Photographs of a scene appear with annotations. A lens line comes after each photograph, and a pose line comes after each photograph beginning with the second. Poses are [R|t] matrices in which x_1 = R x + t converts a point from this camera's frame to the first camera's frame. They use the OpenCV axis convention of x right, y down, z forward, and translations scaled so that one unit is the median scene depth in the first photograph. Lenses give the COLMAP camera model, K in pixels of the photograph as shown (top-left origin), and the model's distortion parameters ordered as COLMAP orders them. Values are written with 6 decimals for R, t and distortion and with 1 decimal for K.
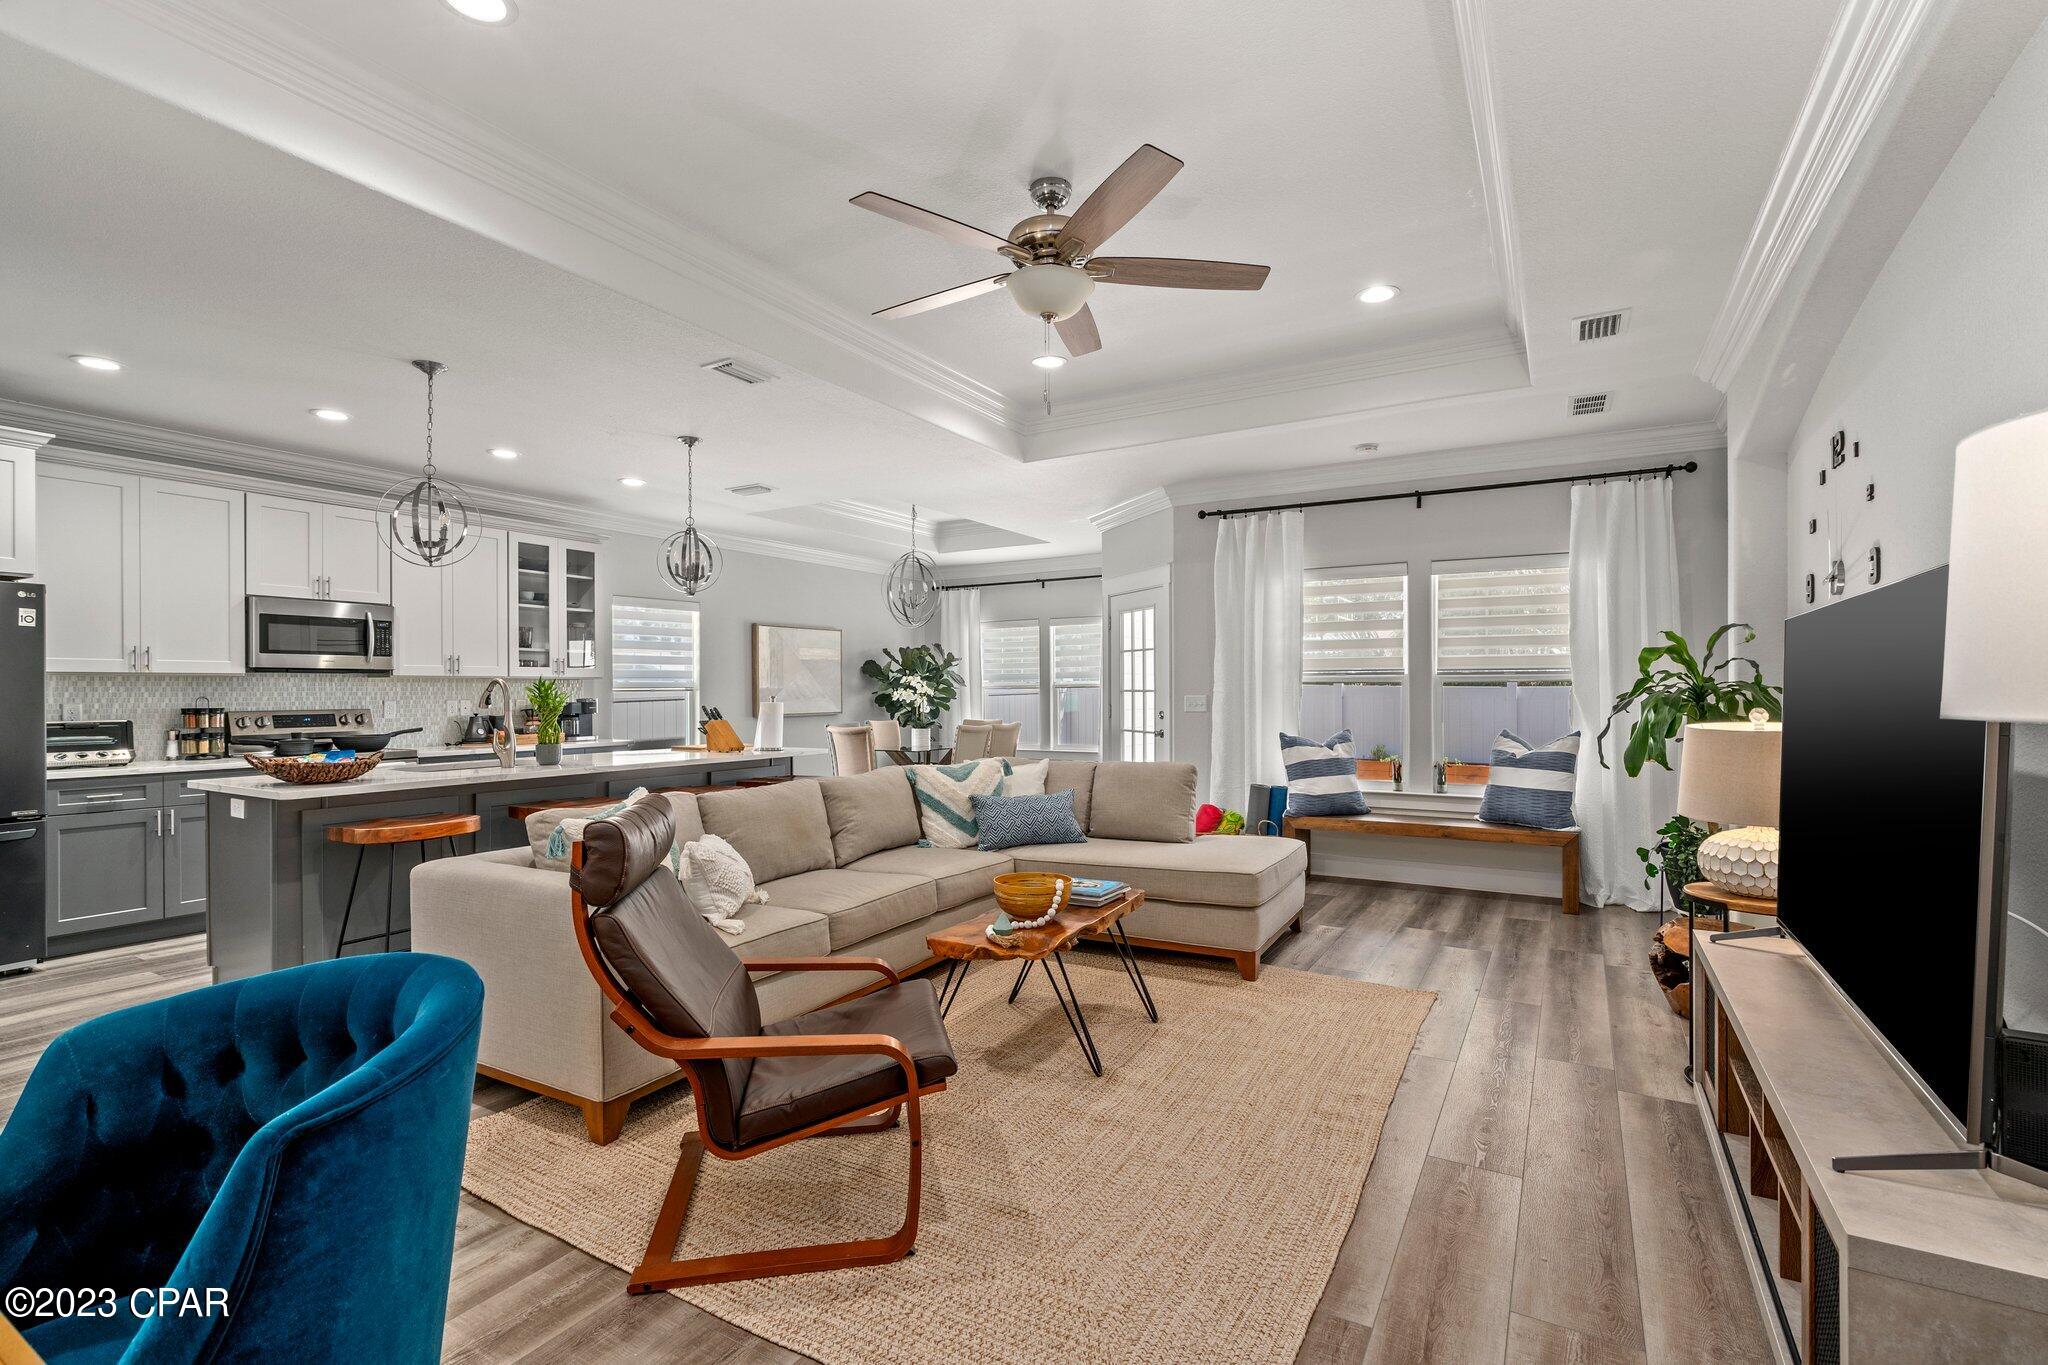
lens RADIAL K [[929.4, 0, 1021.4], [0, 929.4, 693.2], [0, 0, 1]] dist [-0.012483, 0.000019]
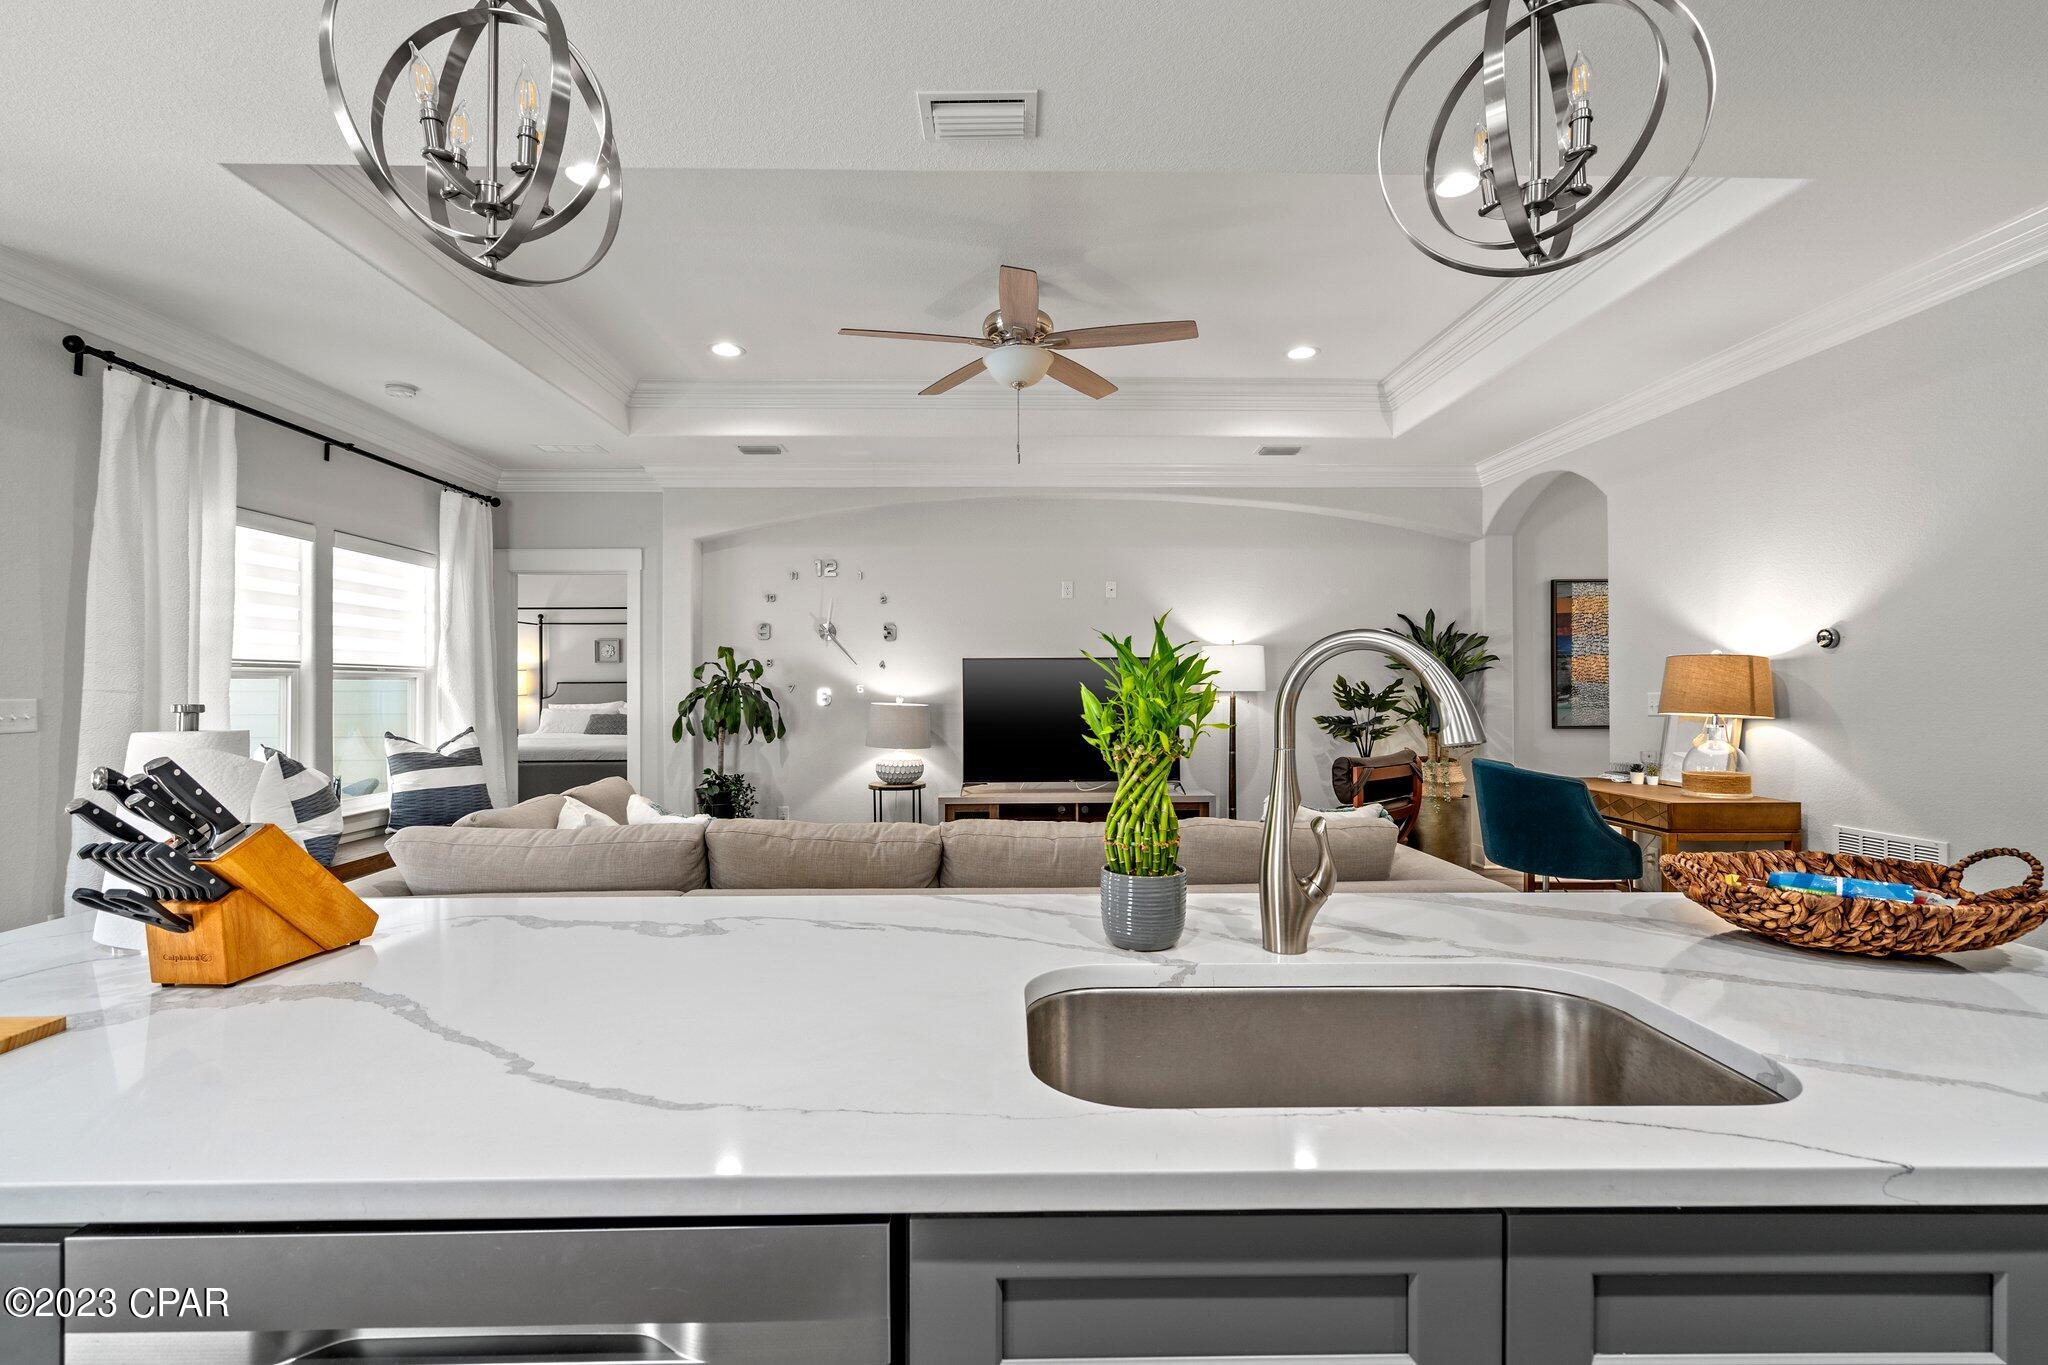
lens RADIAL K [[928.6, 0, 1024.0], [0, 928.6, 682.5], [0, 0, 1]] dist [-0.002231, -0.000225]
pose [[-0.531986, 0.007720, 0.846718, -0.604334], [0.004632, 0.999970, -0.006207, -0.001486], [-0.846741, 0.000620, -0.532005, 0.978884]]
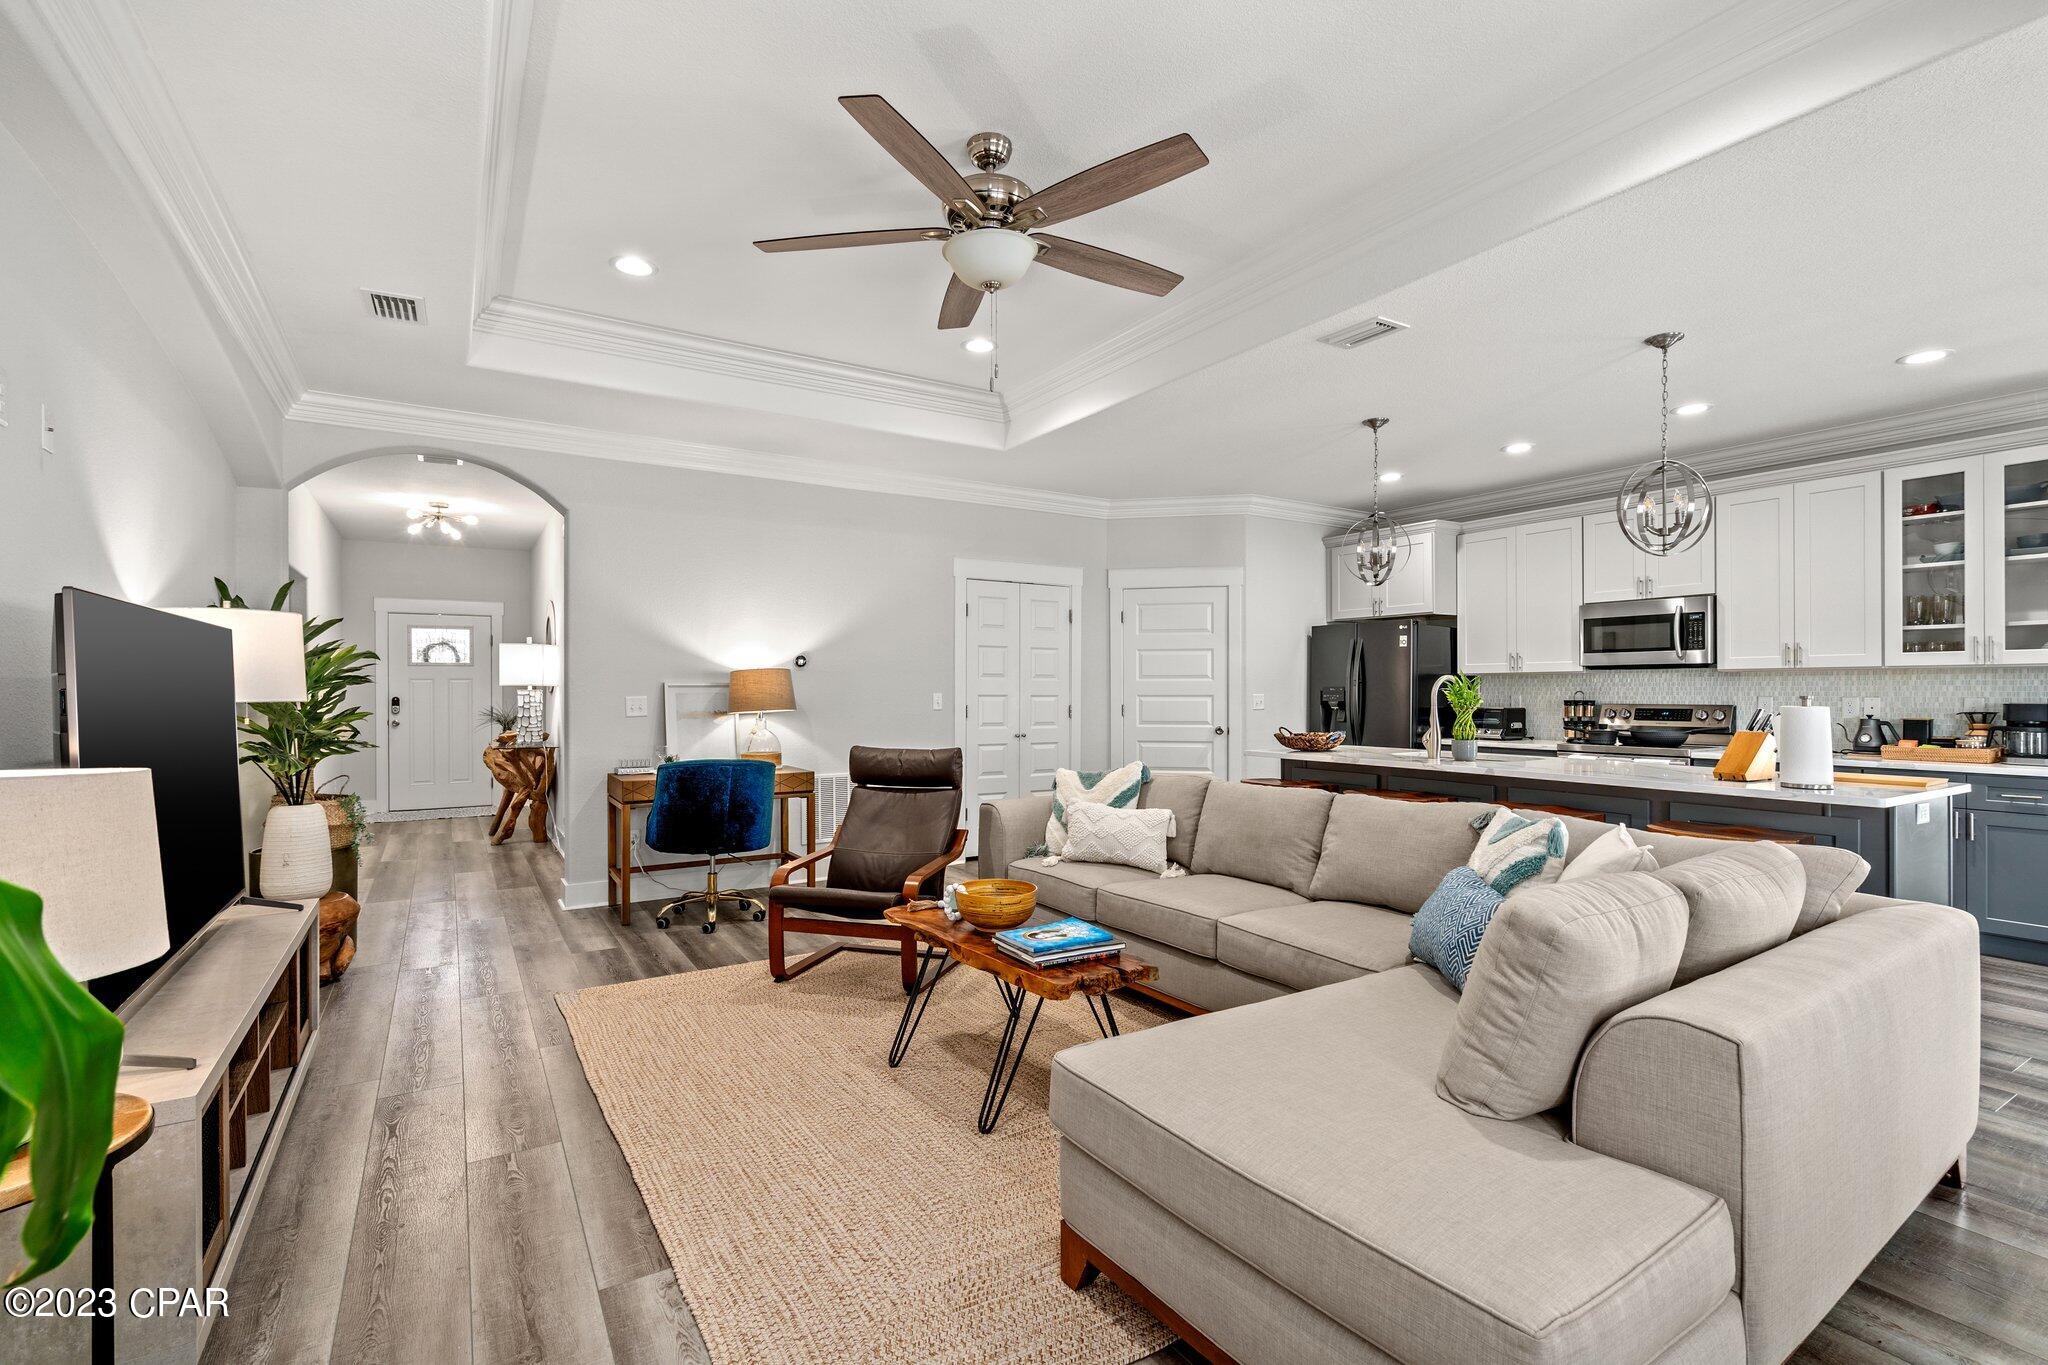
lens RADIAL K [[929.4, 0, 1021.4], [0, 929.4, 693.2], [0, 0, 1]] dist [-0.012483, 0.000019]
pose [[-0.460970, 0.007600, -0.887383, 0.496285], [0.002458, 0.999970, 0.007288, -0.003888], [0.887412, 0.001178, -0.460975, 0.860197]]
